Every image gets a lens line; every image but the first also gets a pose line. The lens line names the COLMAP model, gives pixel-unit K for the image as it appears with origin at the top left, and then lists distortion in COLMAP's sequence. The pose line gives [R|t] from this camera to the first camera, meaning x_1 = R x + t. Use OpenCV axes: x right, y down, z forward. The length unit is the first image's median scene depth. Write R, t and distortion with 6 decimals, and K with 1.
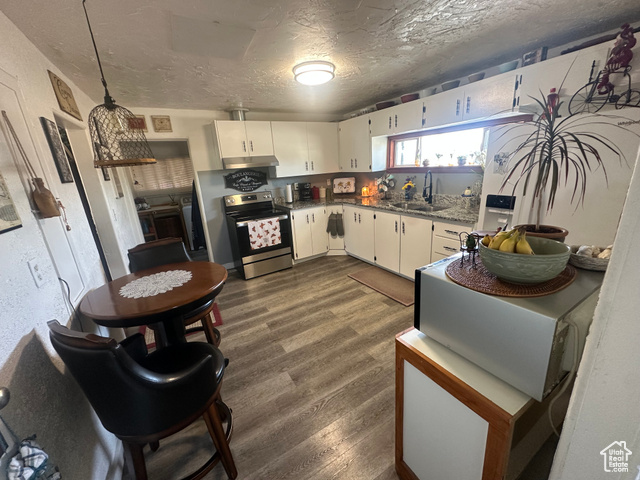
lens RADIAL K [[256.5, 0, 320.6], [0, 256.5, 238.5], [0, 0, 1]] dist [-0.000091, 0.000669]
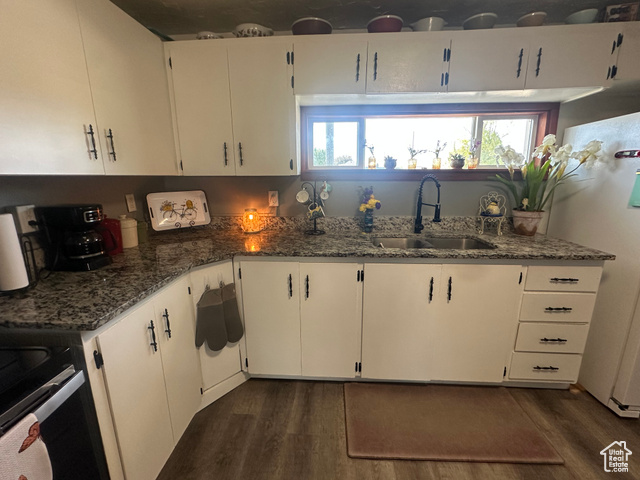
lens RADIAL K [[282.9, 0, 319.6], [0, 282.9, 240.6], [0, 0, 1]] dist [-0.003137, 0.000075]
pose [[0.568082, -0.123788, 0.813609, -0.197312], [0.200348, 0.979682, 0.009168, -0.158007], [-0.798213, 0.157796, 0.581340, 0.758168]]
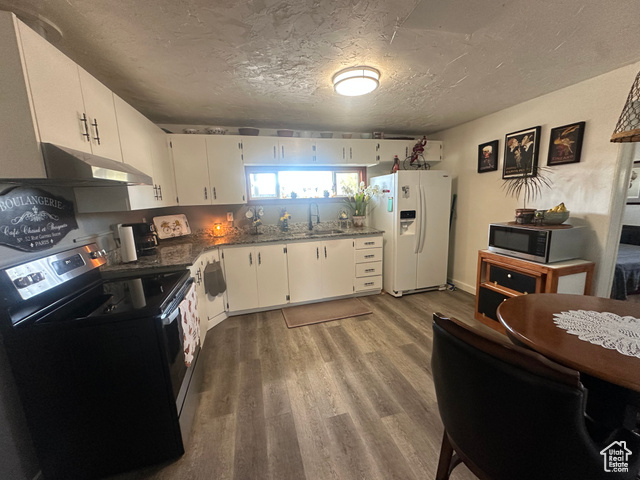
lens RADIAL K [[256.5, 0, 319.9], [0, 256.5, 239.2], [0, 0, 1]] dist [-0.000091, 0.000669]
pose [[0.261922, -0.105000, 0.959360, -0.593284], [0.284468, 0.958299, 0.027219, -0.110577], [-0.922212, 0.265778, 0.280869, 0.618231]]
